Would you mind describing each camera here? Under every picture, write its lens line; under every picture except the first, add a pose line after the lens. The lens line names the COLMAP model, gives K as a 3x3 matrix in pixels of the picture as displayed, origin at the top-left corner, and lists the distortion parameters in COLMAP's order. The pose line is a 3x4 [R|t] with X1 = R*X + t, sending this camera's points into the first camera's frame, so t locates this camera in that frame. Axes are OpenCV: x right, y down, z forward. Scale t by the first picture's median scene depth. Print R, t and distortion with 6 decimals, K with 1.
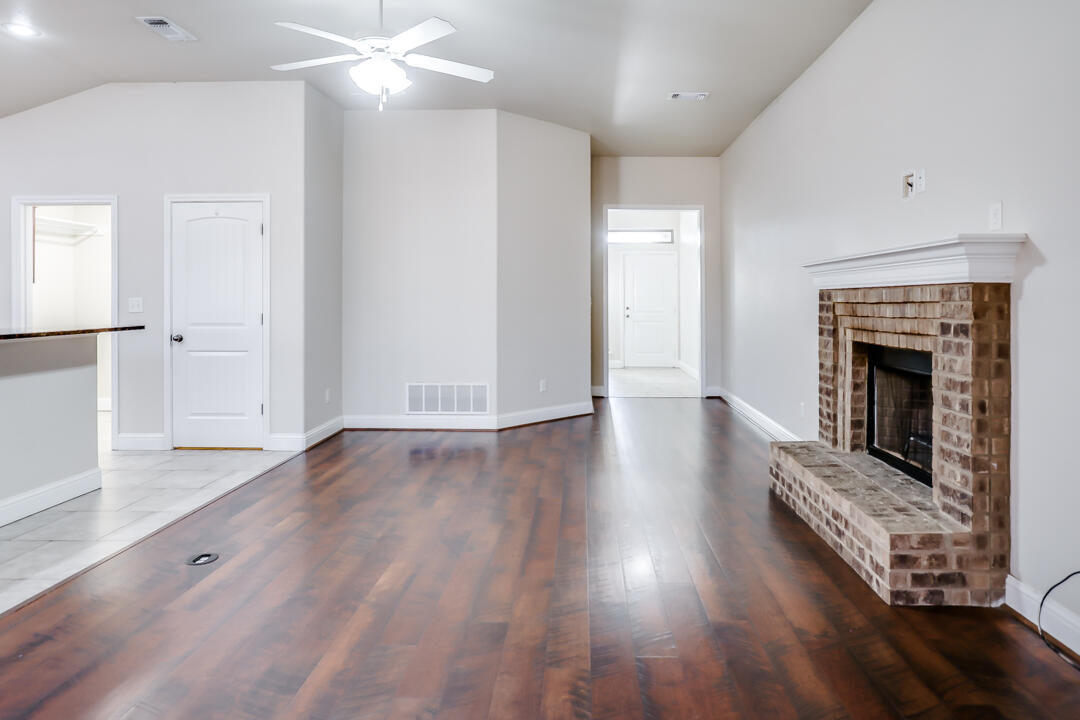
lens RADIAL K [[633.4, 0, 579.6], [0, 633.4, 301.6], [0, 0, 1]] dist [-0.010687, 0.000728]
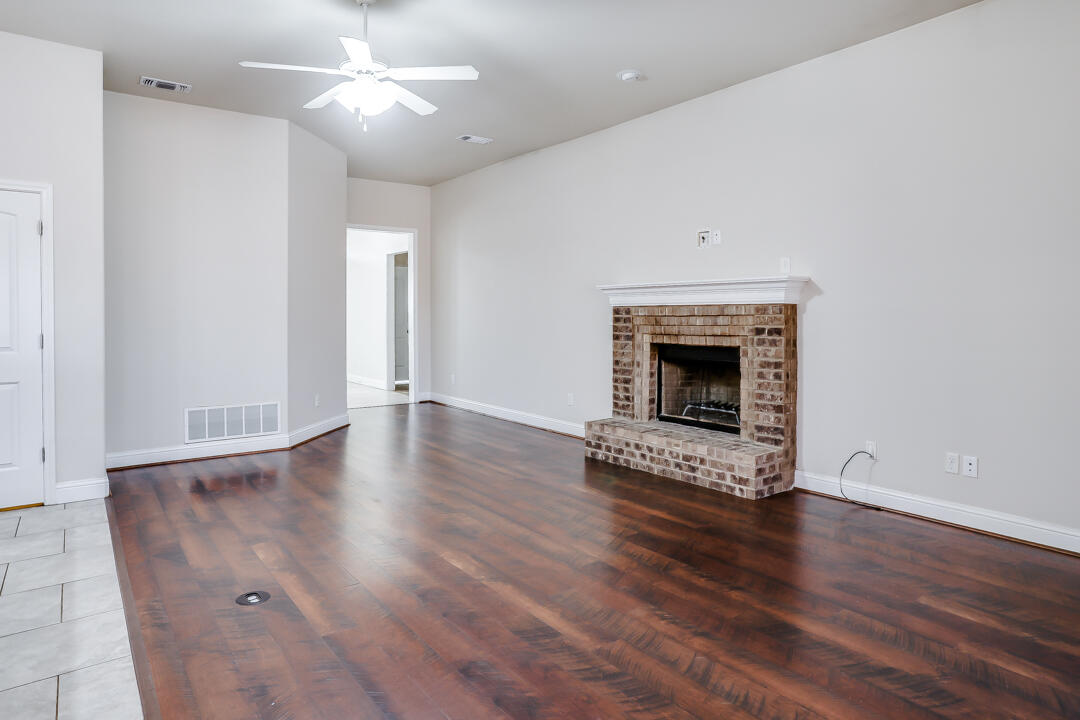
lens RADIAL K [[631.3, 0, 522.1], [0, 631.3, 322.6], [0, 0, 1]] dist [-0.020645, 0.000856]
pose [[0.801813, -0.007645, 0.597526, -0.901558], [0.001250, 0.999937, 0.011117, 0.001173], [-0.597574, -0.008167, 0.801772, 0.050455]]
